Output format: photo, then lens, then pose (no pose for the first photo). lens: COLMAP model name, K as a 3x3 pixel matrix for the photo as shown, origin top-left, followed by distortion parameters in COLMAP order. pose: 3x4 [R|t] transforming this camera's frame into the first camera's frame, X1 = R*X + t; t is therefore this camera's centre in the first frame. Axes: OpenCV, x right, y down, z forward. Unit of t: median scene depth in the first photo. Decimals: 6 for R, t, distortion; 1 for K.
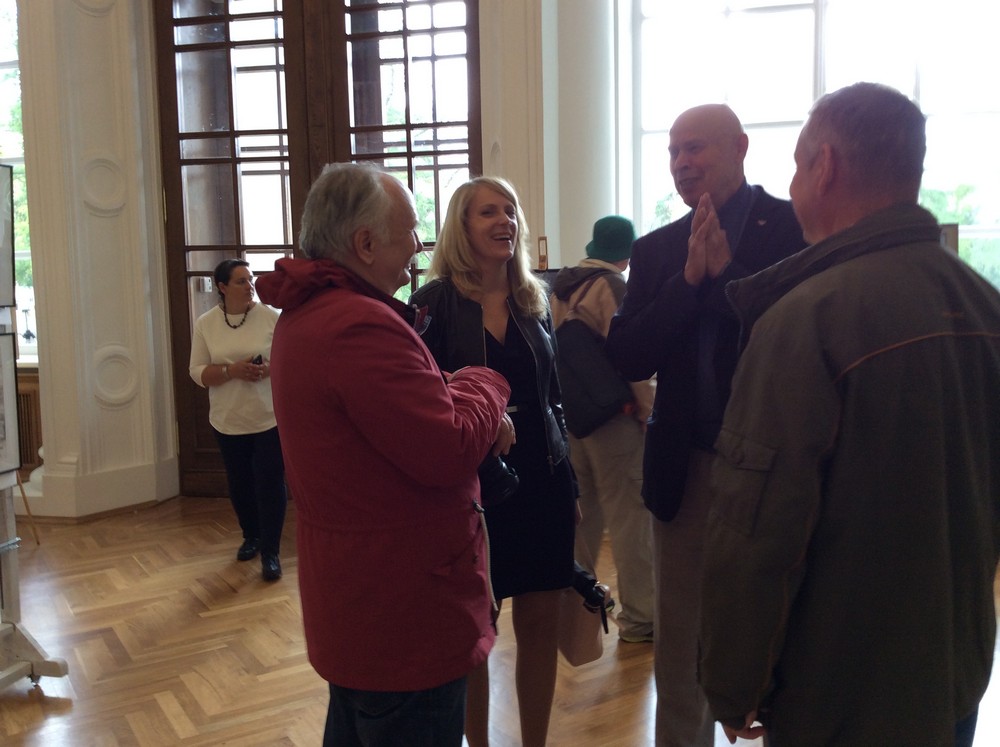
lens RADIAL K [[912.2, 0, 500.4], [0, 912.2, 373.4], [0, 0, 1]] dist [0.011557, 0.000000]
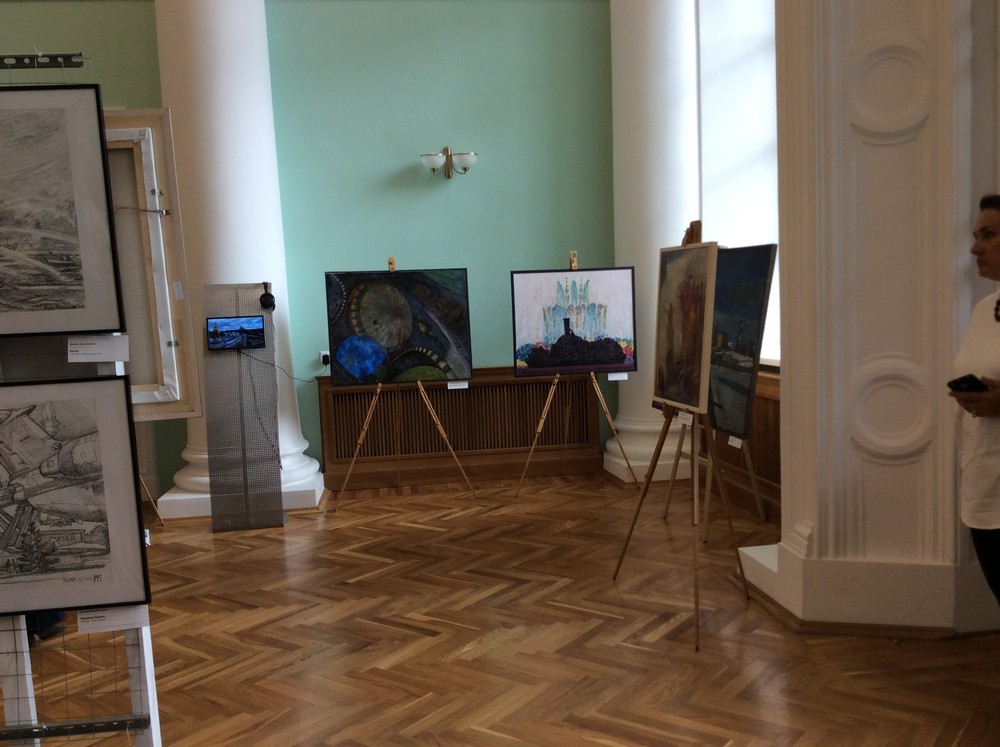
lens RADIAL K [[912.2, 0, 499.8], [0, 912.2, 374.4], [0, 0, 1]] dist [0.011557, 0.000000]
pose [[0.343440, 0.091043, -0.934752, 0.054165], [-0.049031, 0.995671, 0.078962, -0.057688], [0.937894, 0.018713, 0.346417, 0.571209]]
